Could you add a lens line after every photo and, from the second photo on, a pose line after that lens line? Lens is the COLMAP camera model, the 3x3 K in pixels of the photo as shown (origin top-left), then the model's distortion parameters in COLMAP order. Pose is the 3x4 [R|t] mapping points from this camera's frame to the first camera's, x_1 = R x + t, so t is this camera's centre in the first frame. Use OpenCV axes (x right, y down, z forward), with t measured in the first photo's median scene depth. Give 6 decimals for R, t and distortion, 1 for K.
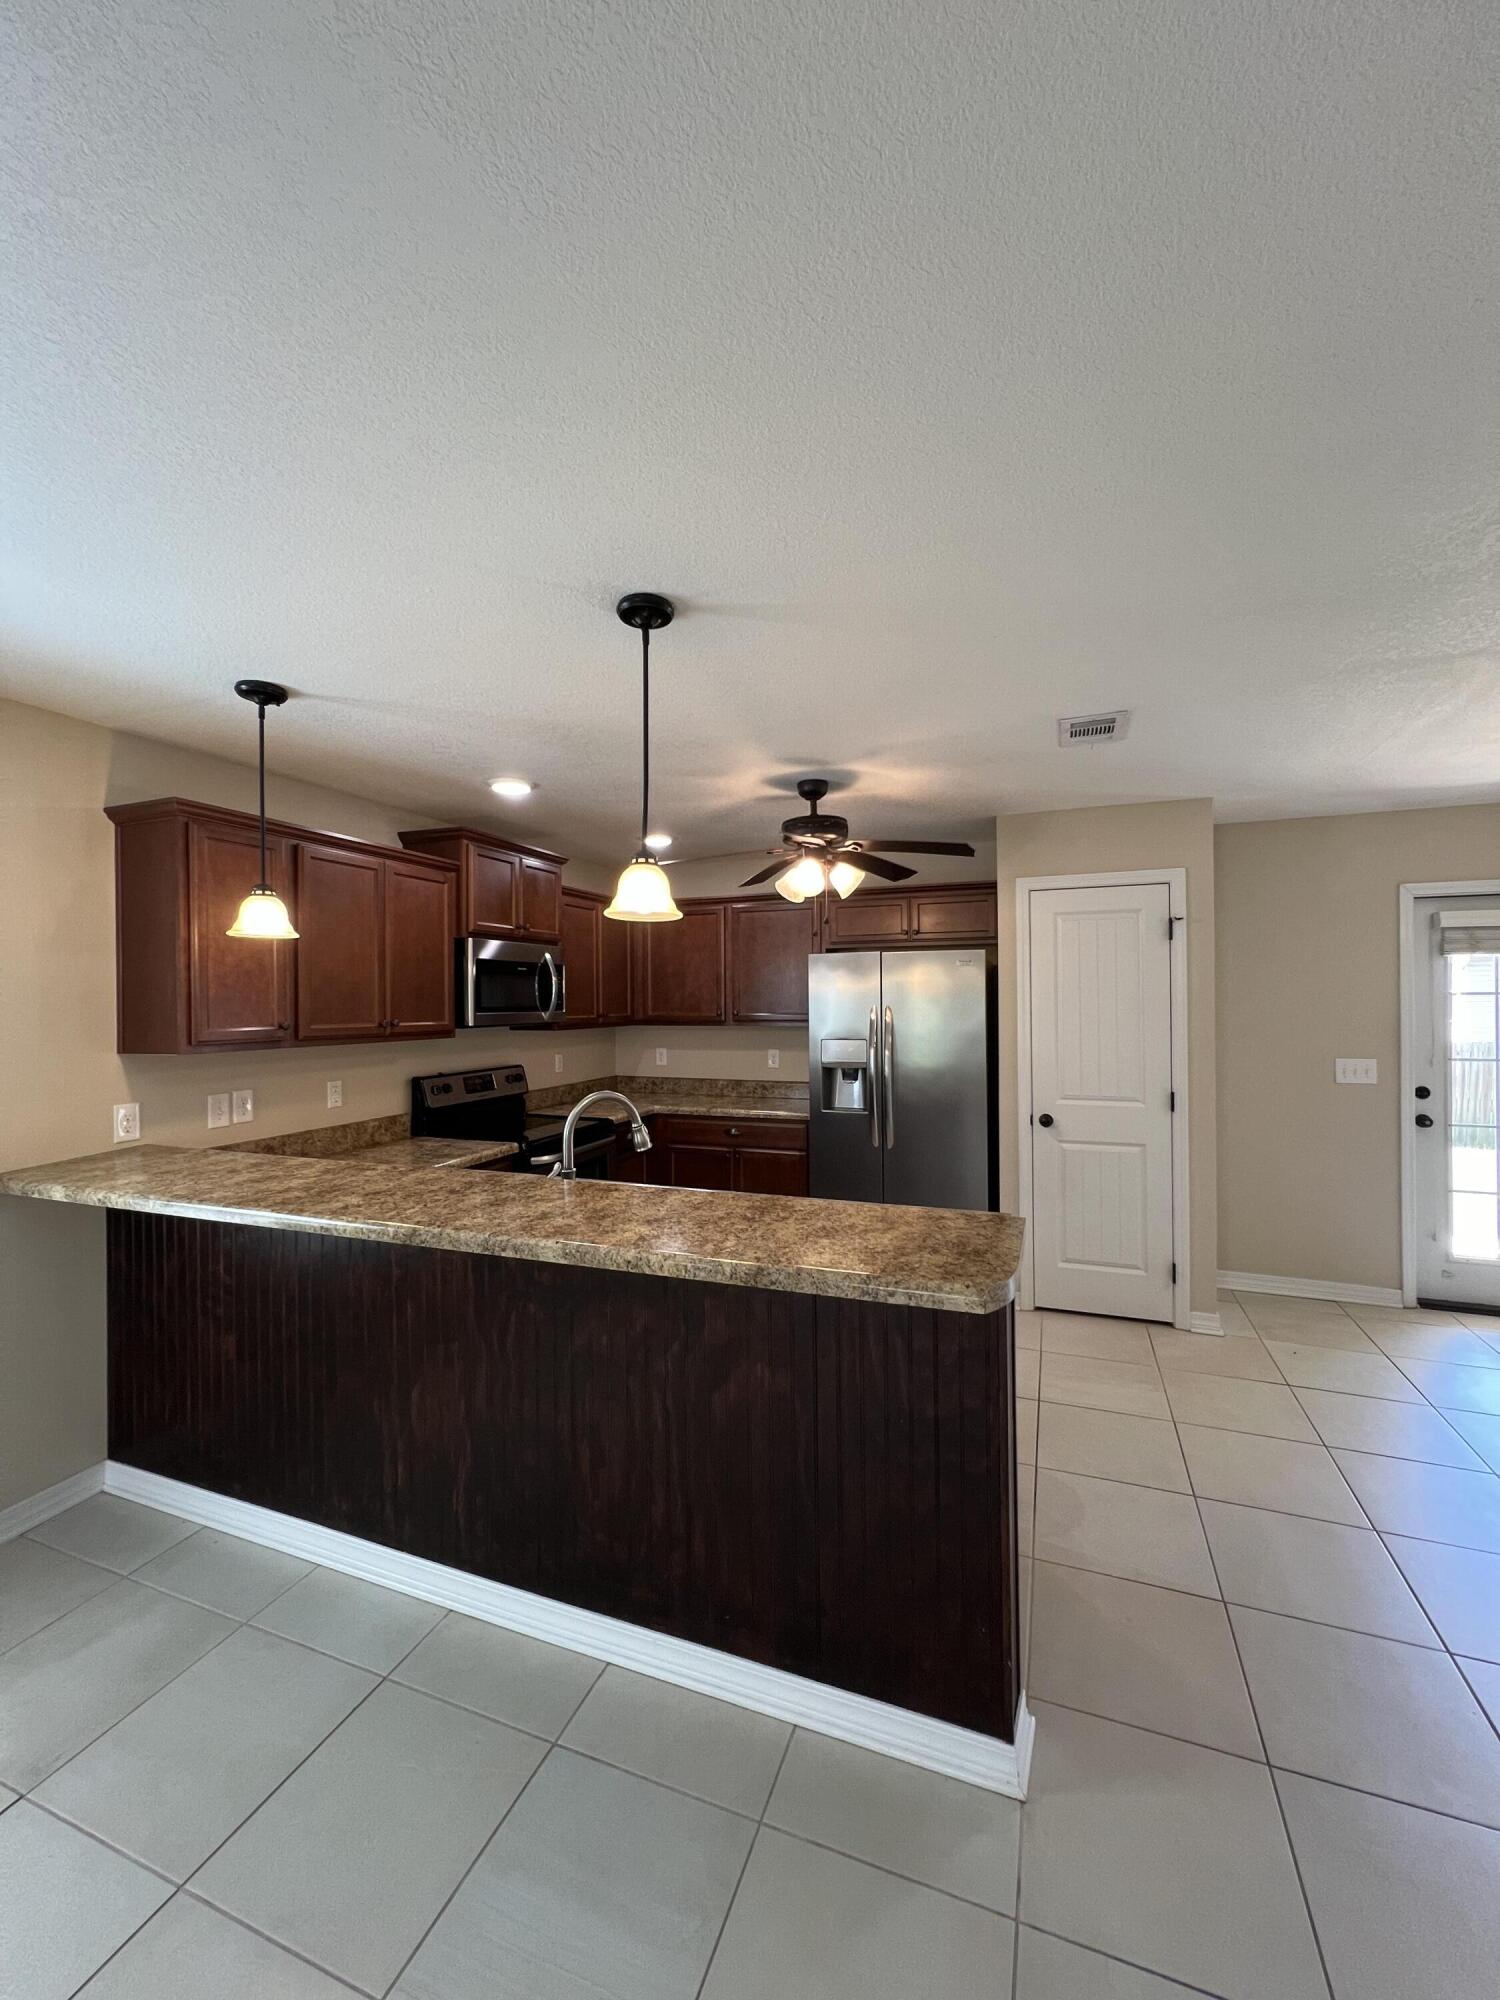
lens RADIAL K [[802.9, 0, 752.3], [0, 802.9, 998.4], [0, 0, 1]] dist [-0.000641, -0.000091]
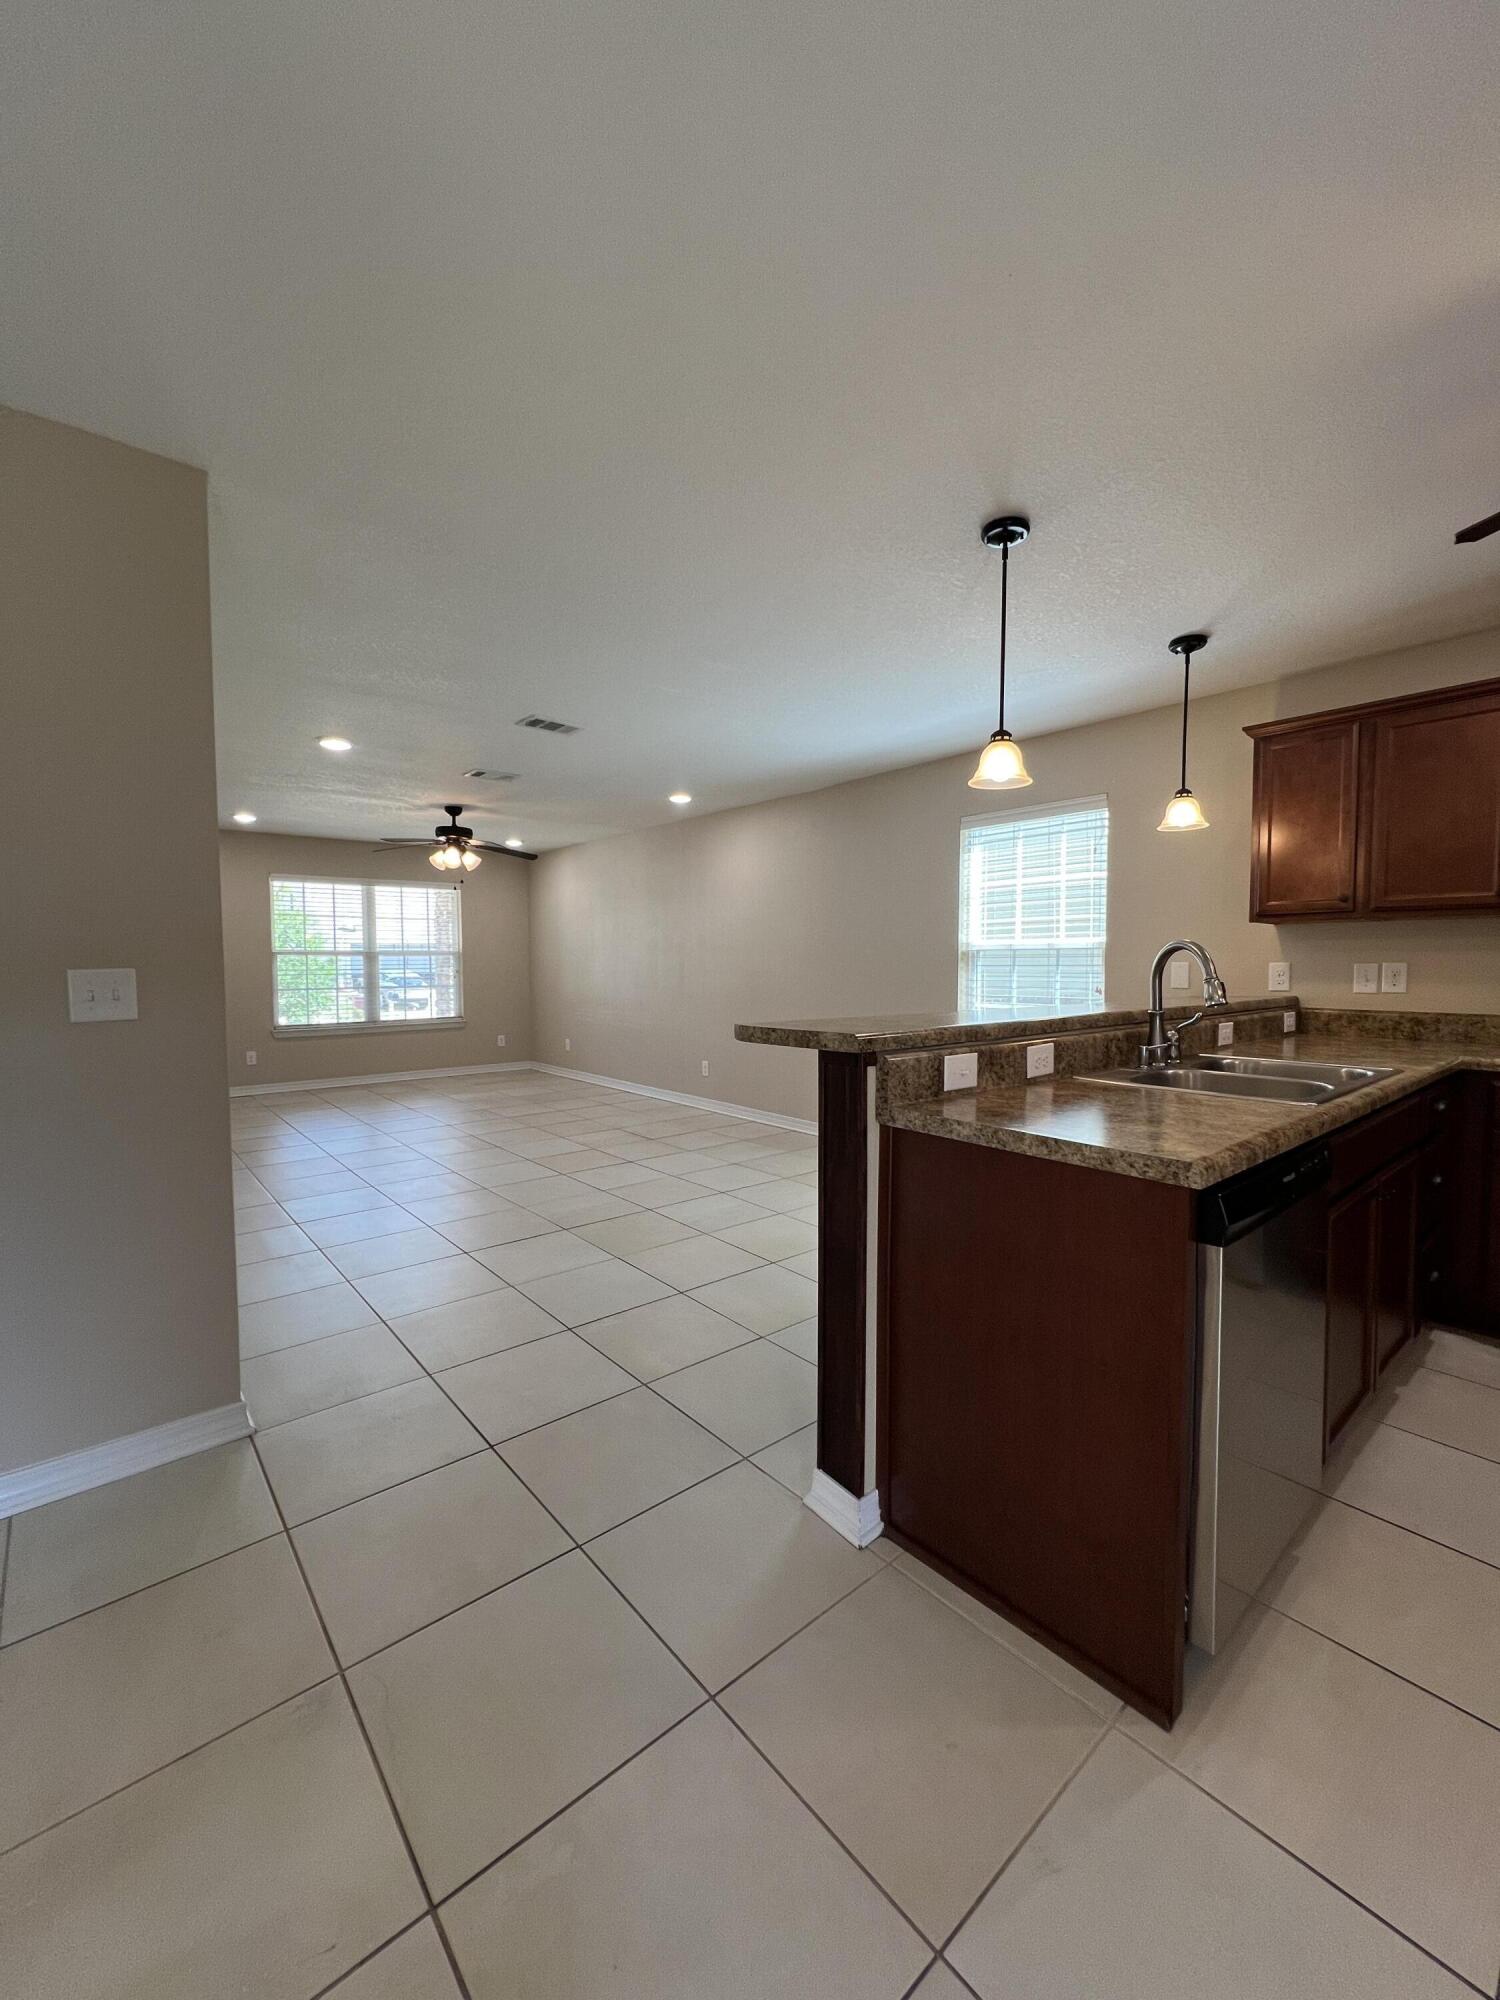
lens RADIAL K [[802.9, 0, 752.3], [0, 802.9, 998.4], [0, 0, 1]] dist [-0.000641, -0.000091]
pose [[-0.474141, 0.052760, -0.878867, 0.710358], [0.008466, 0.998430, 0.055371, 0.096708], [0.880408, 0.018813, -0.473843, 0.761341]]
